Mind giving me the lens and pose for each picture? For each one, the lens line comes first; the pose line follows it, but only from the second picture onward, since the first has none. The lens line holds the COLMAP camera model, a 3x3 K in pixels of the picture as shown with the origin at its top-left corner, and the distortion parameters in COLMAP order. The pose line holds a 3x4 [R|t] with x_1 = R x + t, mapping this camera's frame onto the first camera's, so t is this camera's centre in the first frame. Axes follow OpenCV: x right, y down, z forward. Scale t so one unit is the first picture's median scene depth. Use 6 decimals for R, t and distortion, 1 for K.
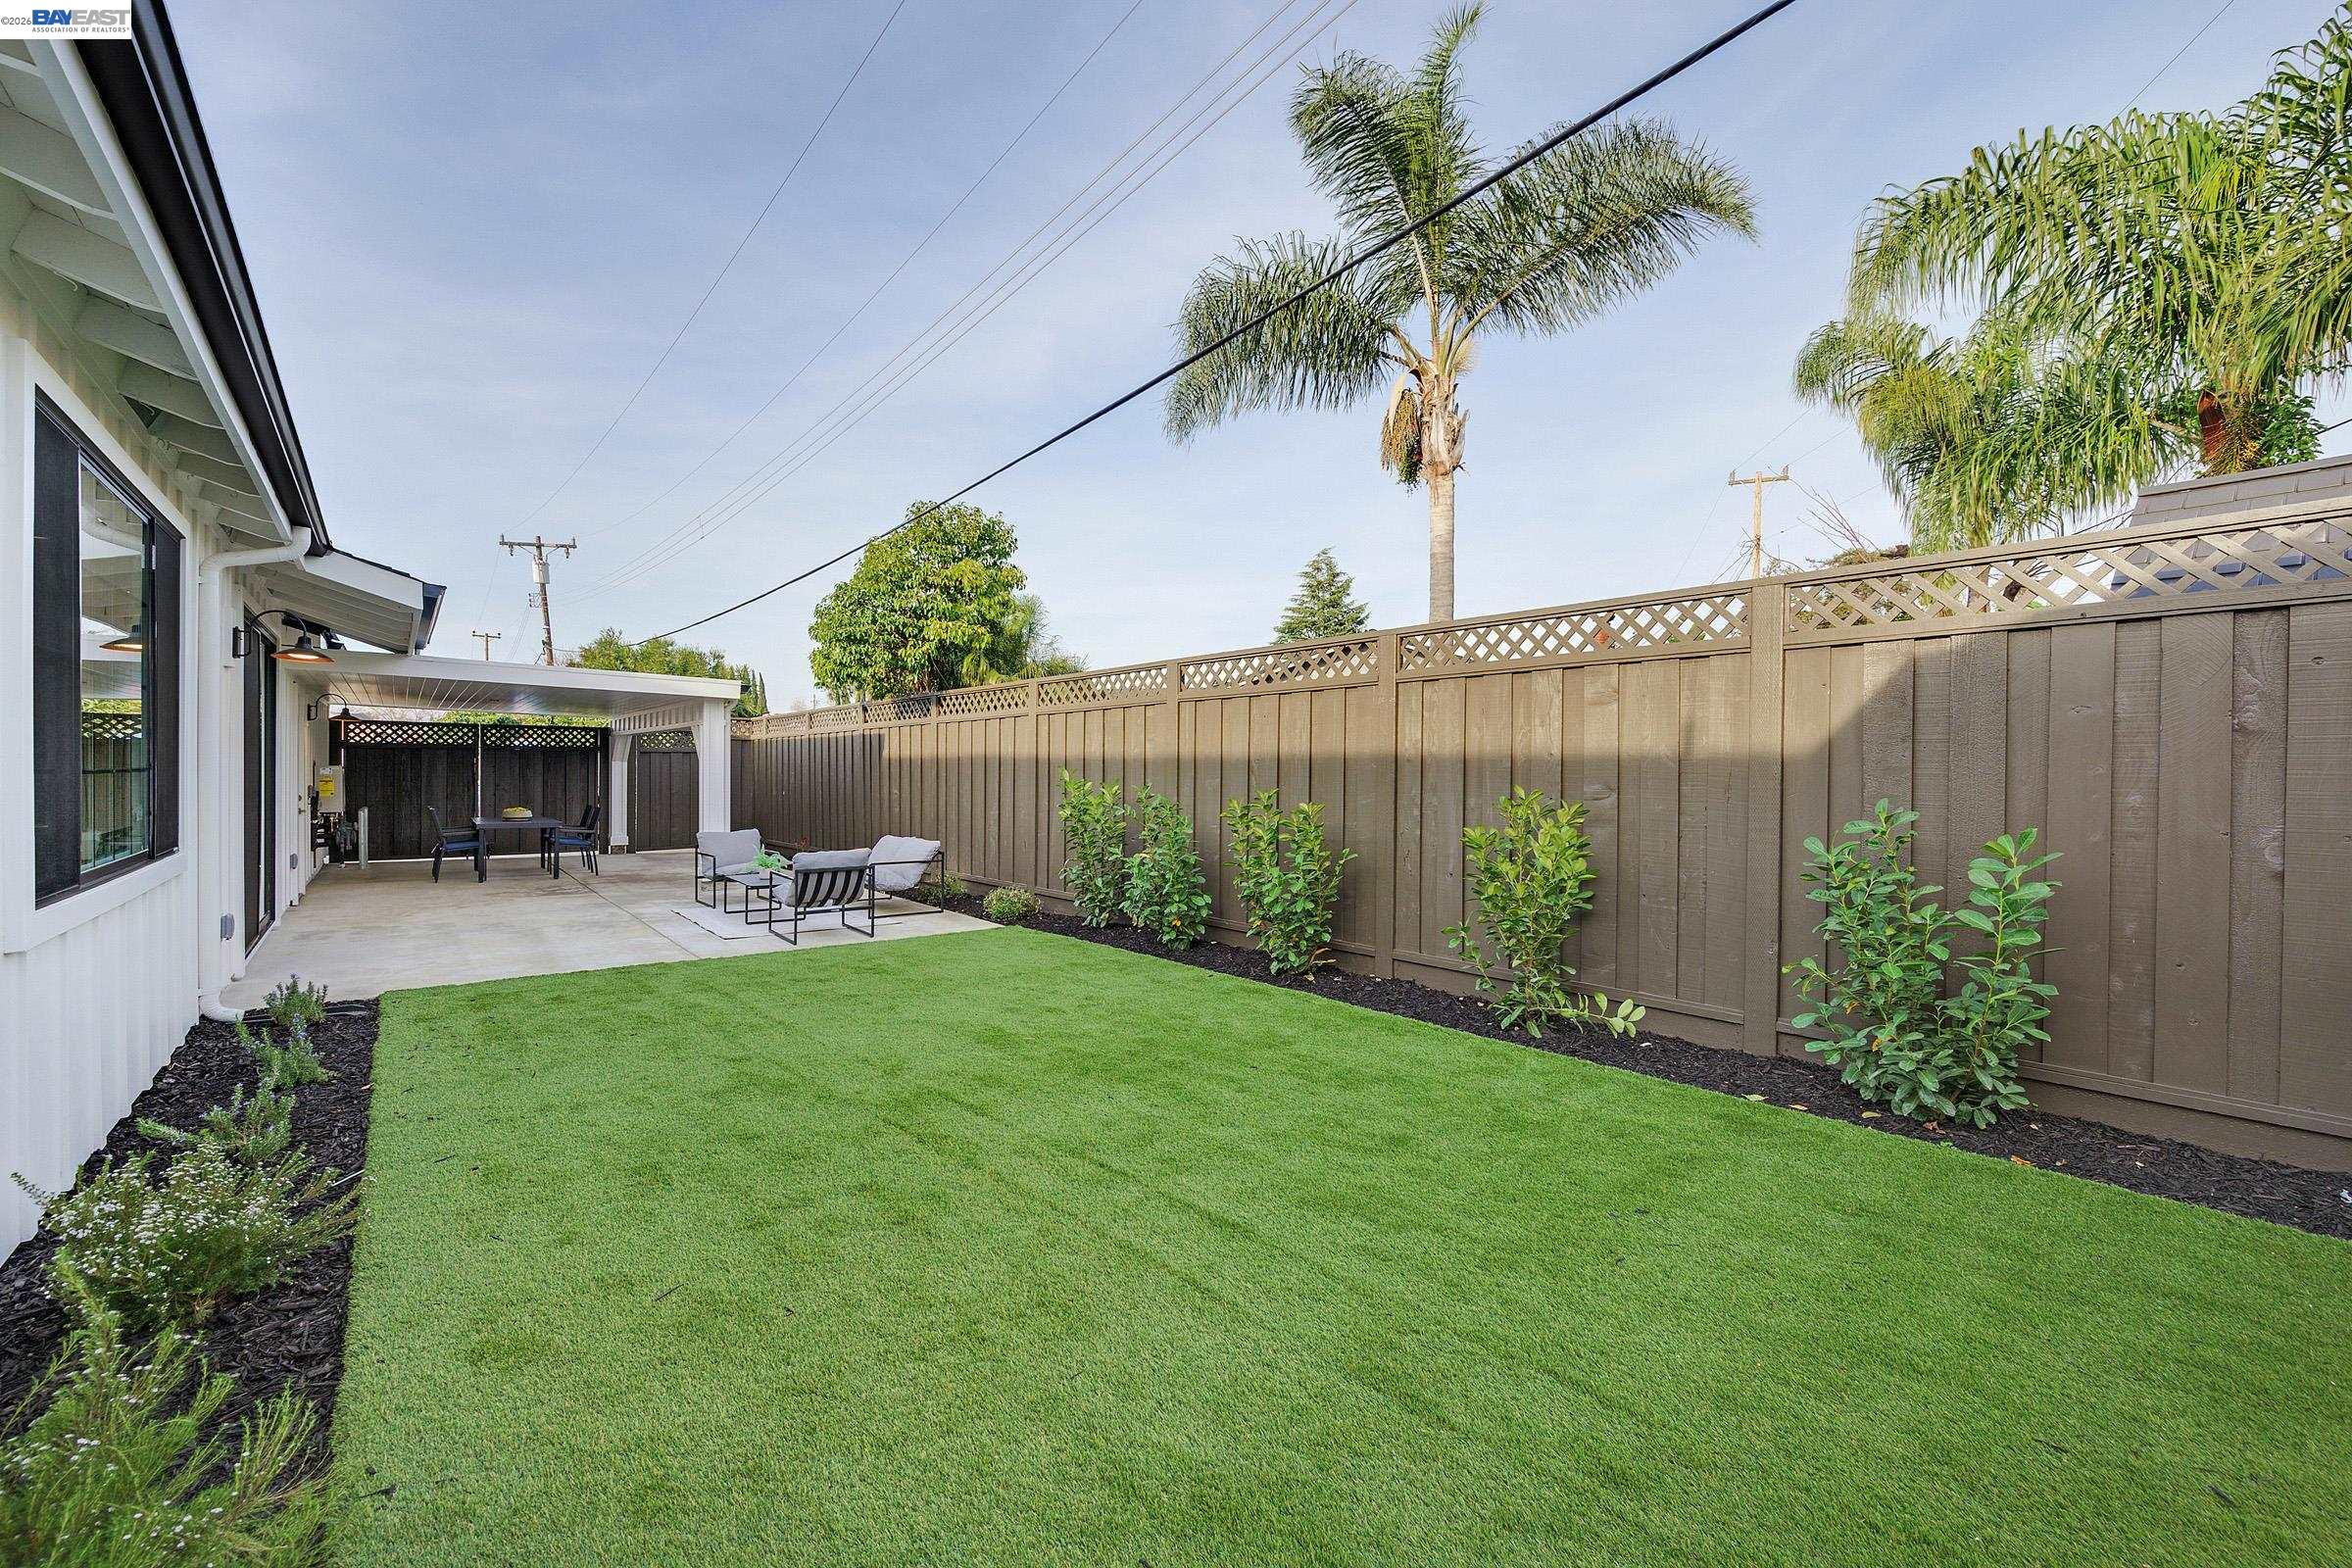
lens RADIAL K [[937.8, 0, 1179.7], [0, 937.8, 785.1], [0, 0, 1]] dist [0.000799, -0.000037]
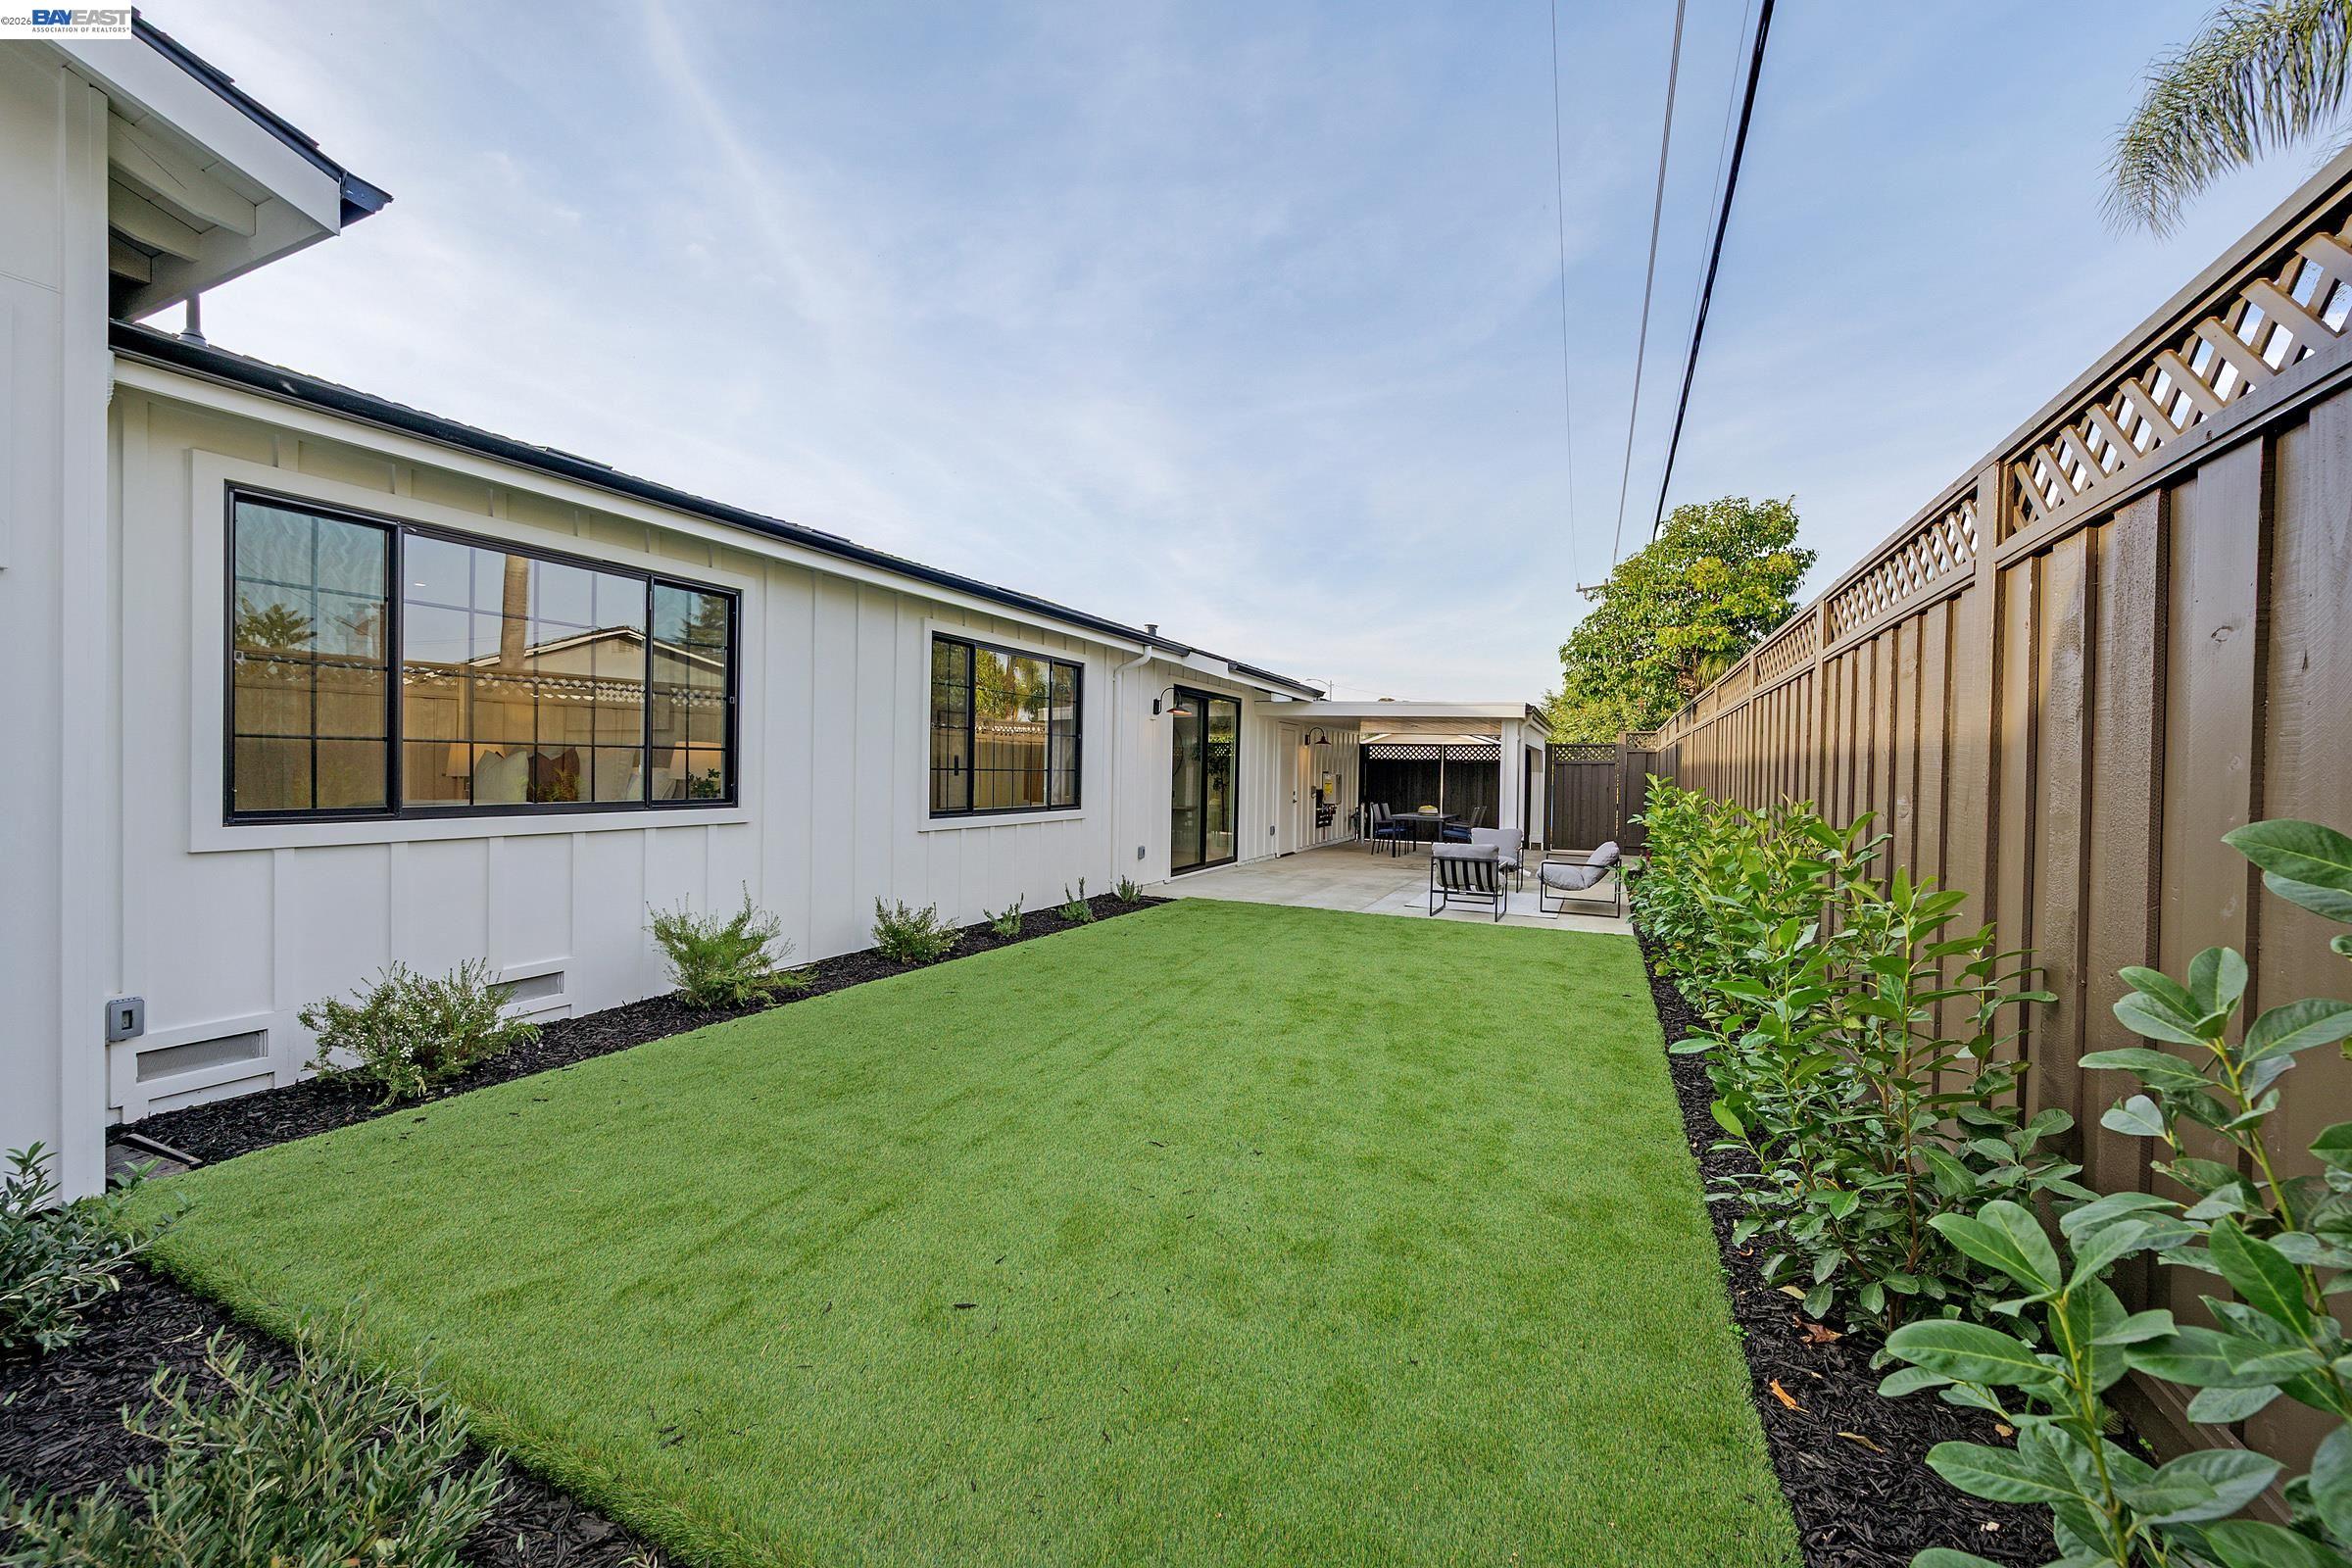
lens RADIAL K [[937.8, 0, 1181.5], [0, 937.8, 776.4], [0, 0, 1]] dist [0.000799, -0.000037]
pose [[0.426342, 0.004480, -0.904551, 0.422836], [-0.026757, 0.999613, -0.007660, 0.001547], [0.904166, 0.027469, 0.426297, 0.116299]]
